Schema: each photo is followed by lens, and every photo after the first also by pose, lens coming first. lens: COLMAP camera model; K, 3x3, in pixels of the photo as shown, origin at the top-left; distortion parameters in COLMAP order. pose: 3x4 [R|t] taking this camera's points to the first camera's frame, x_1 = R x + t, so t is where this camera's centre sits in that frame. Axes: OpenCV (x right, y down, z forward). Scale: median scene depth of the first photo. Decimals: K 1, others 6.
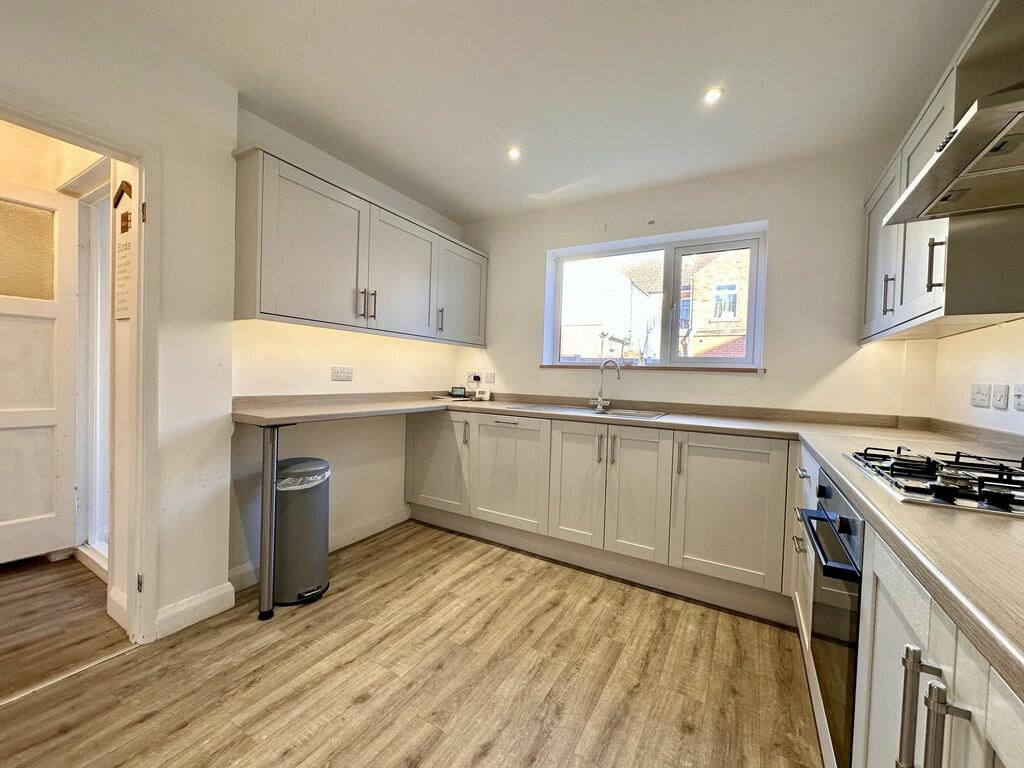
lens RADIAL K [[409.8, 0, 511.4], [0, 409.8, 384.9], [0, 0, 1]] dist [-0.001064, 0.000562]
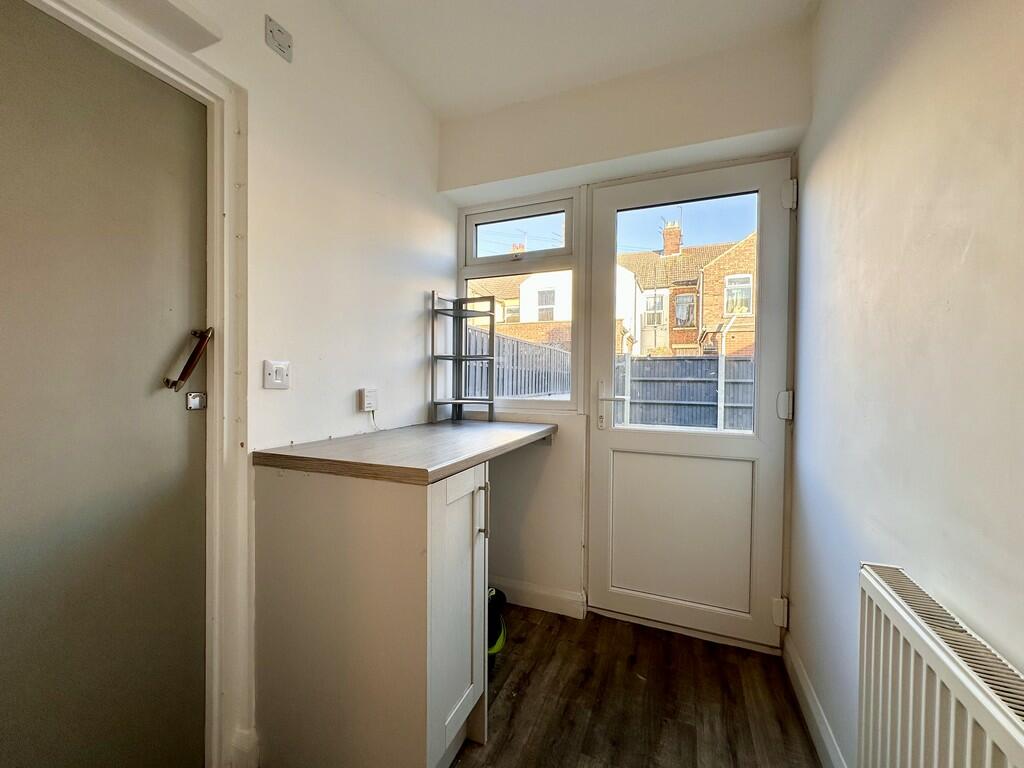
lens RADIAL K [[409.8, 0, 512.4], [0, 409.8, 384.7], [0, 0, 1]] dist [-0.001064, 0.000562]
pose [[0.988026, -0.024265, 0.152369, -0.140297], [0.025846, 0.999631, -0.008403, -0.013645], [-0.152108, 0.012241, 0.988288, 0.231956]]
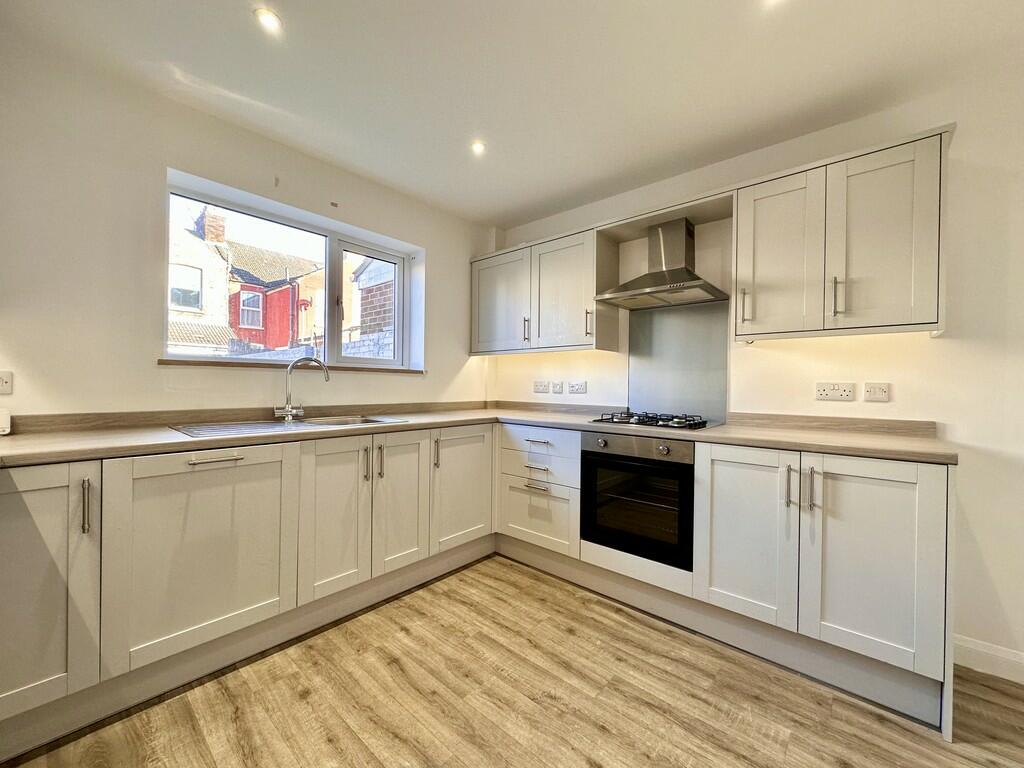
lens RADIAL K [[409.8, 0, 512.6], [0, 409.8, 385.3], [0, 0, 1]] dist [-0.001064, 0.000562]
pose [[0.185745, -0.032038, 0.982076, -0.613727], [0.018121, 0.999410, 0.029177, -0.030386], [-0.982431, 0.012377, 0.186216, 0.593651]]
